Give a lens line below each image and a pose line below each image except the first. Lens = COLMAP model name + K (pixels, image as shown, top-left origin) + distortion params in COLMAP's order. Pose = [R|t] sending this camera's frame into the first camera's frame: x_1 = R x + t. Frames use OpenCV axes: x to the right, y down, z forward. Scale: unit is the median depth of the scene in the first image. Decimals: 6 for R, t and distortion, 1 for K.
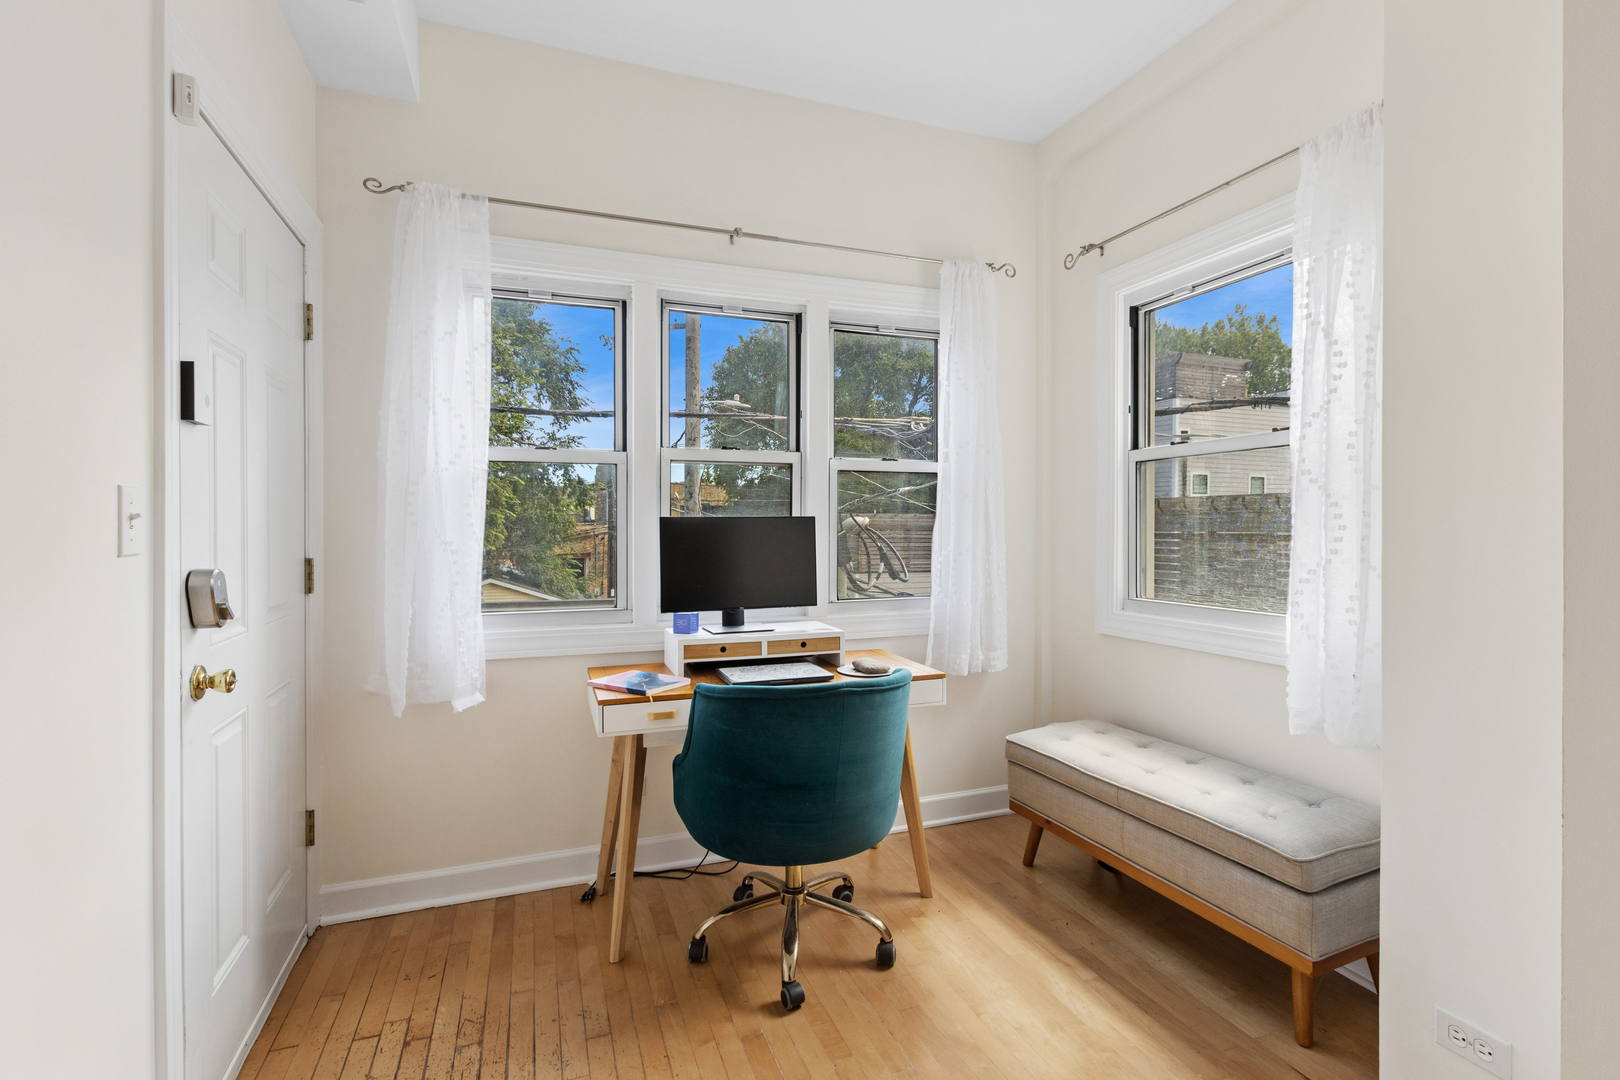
lens RADIAL K [[741.5, 0, 805.3], [0, 741.5, 535.5], [0, 0, 1]] dist [0.002333, -0.000984]
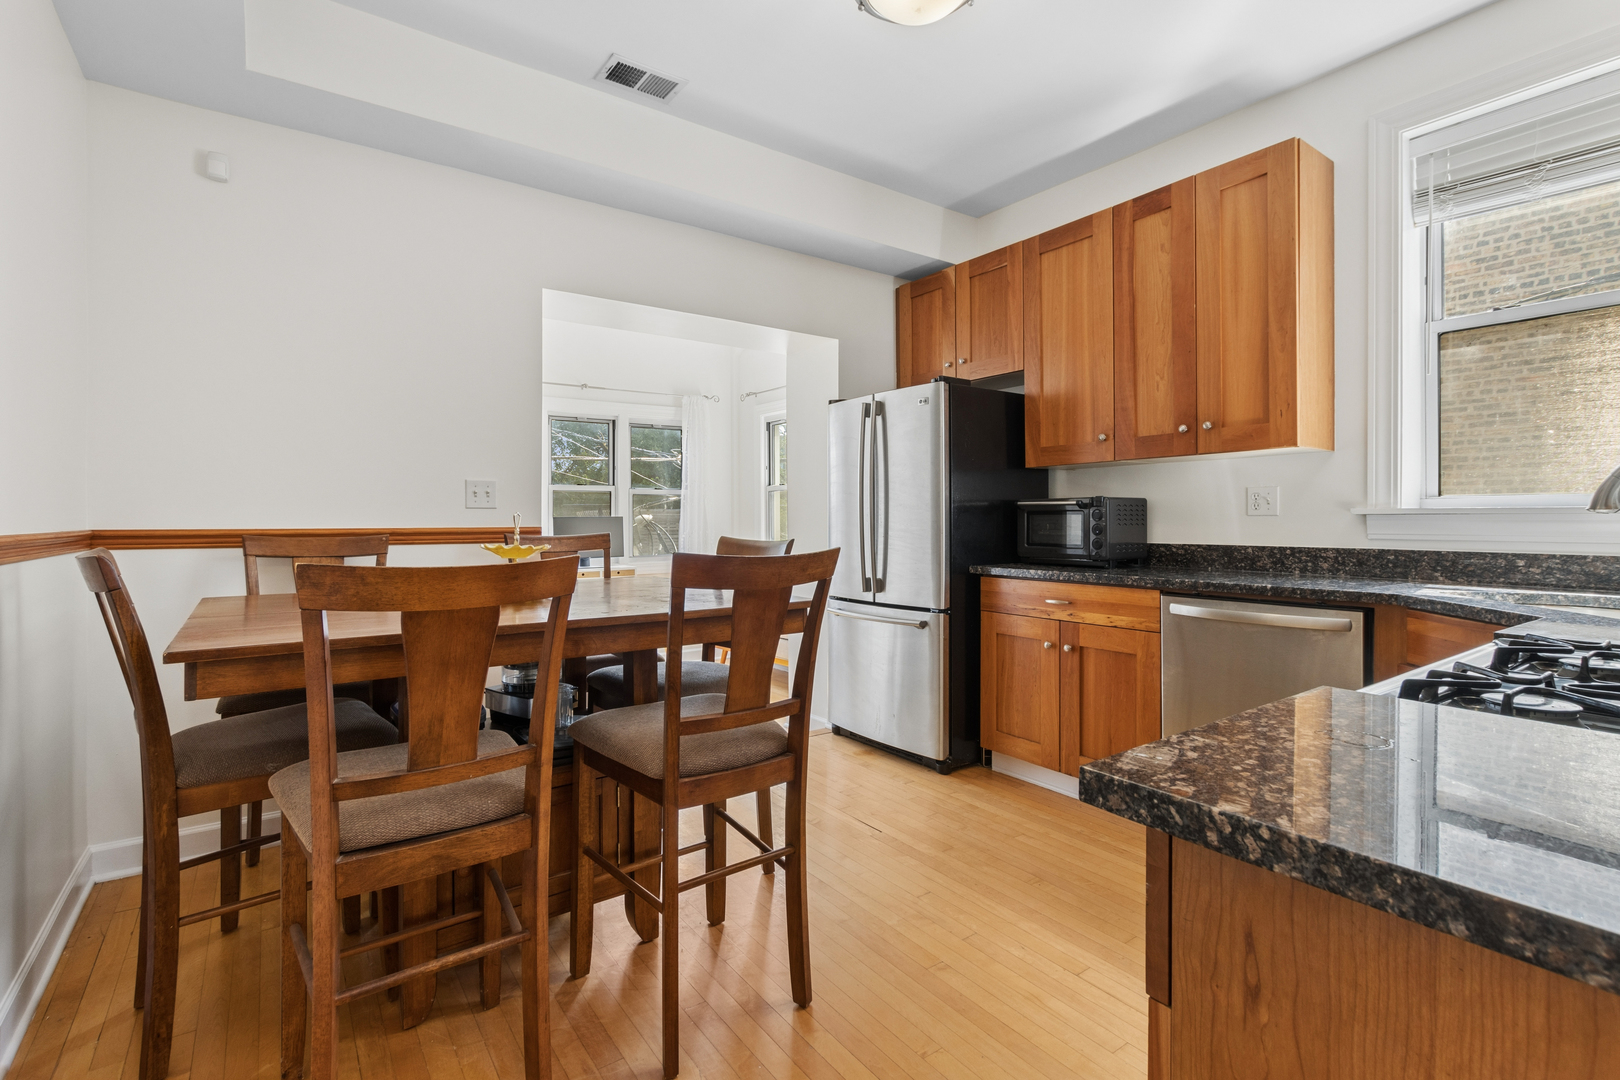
lens RADIAL K [[741.5, 0, 792.8], [0, 741.5, 515.7], [0, 0, 1]] dist [0.002333, -0.000984]
pose [[0.967497, -0.000872, 0.252882, -0.063182], [0.005070, 0.999860, -0.015950, 0.011438], [-0.252833, 0.016713, 0.967366, -1.470008]]
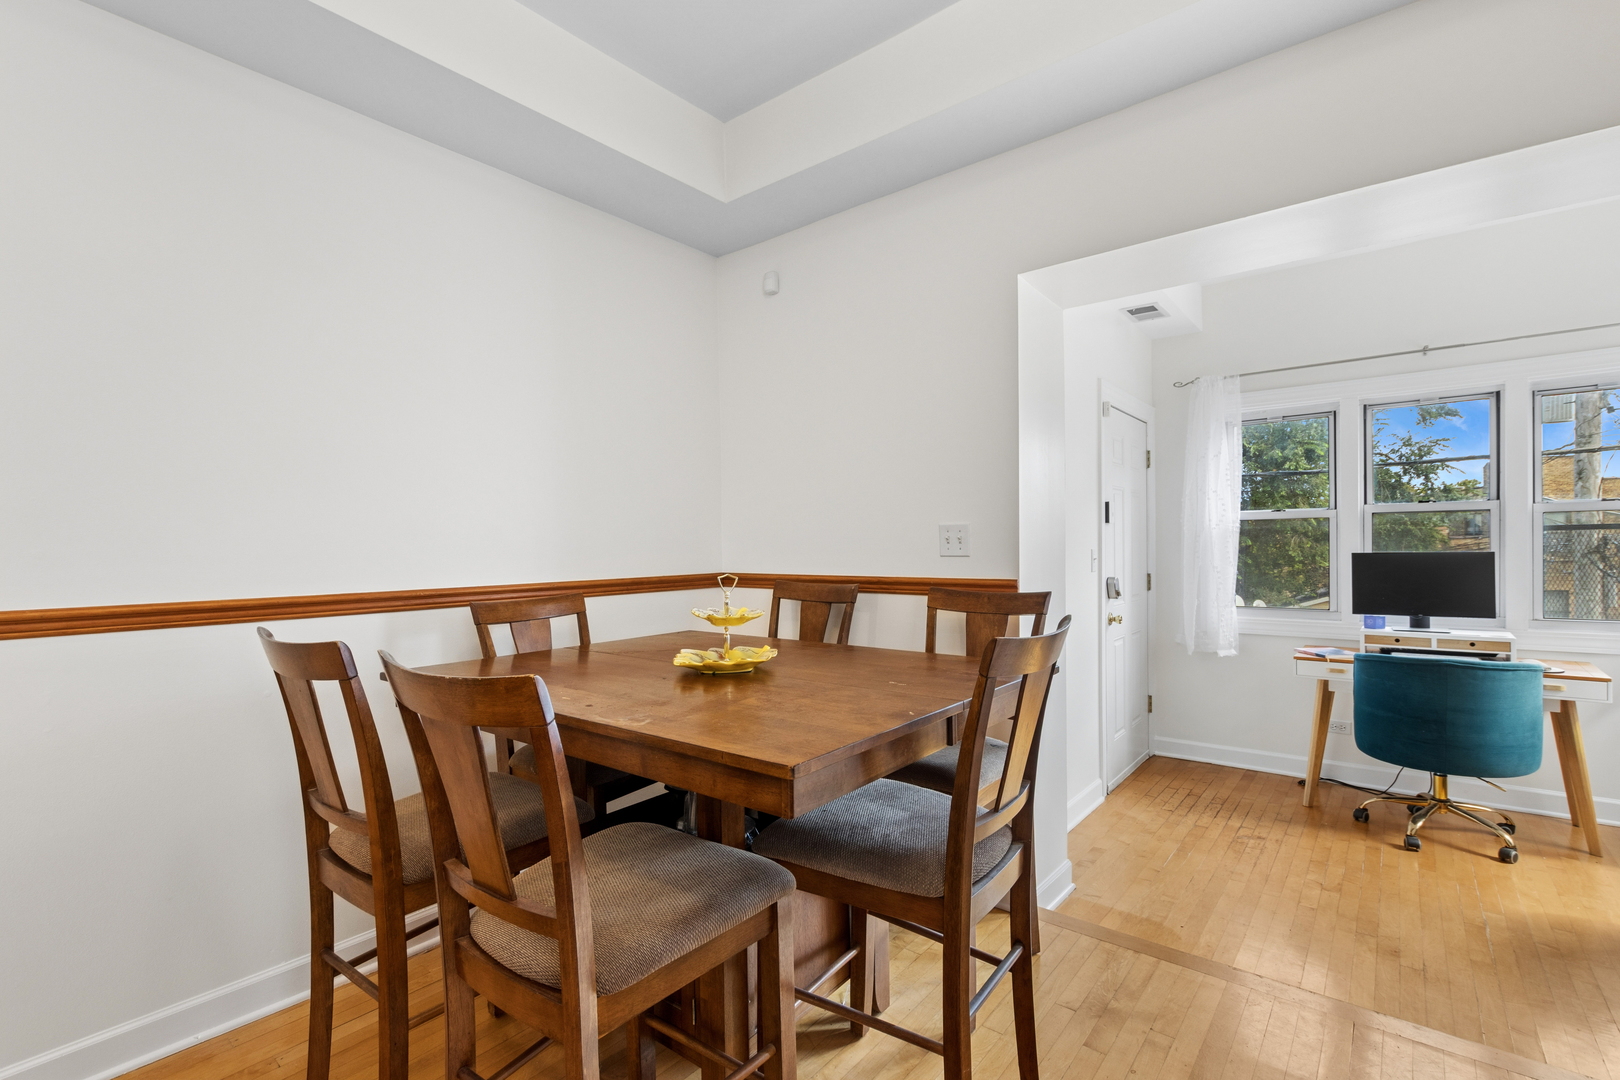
lens RADIAL K [[741.5, 0, 812.0], [0, 741.5, 548.7], [0, 0, 1]] dist [0.002333, -0.000984]
pose [[0.518716, -0.003046, -0.854941, 0.595072], [0.001278, 0.999995, -0.002787, -0.032499], [0.854946, 0.000353, 0.518717, -0.851669]]
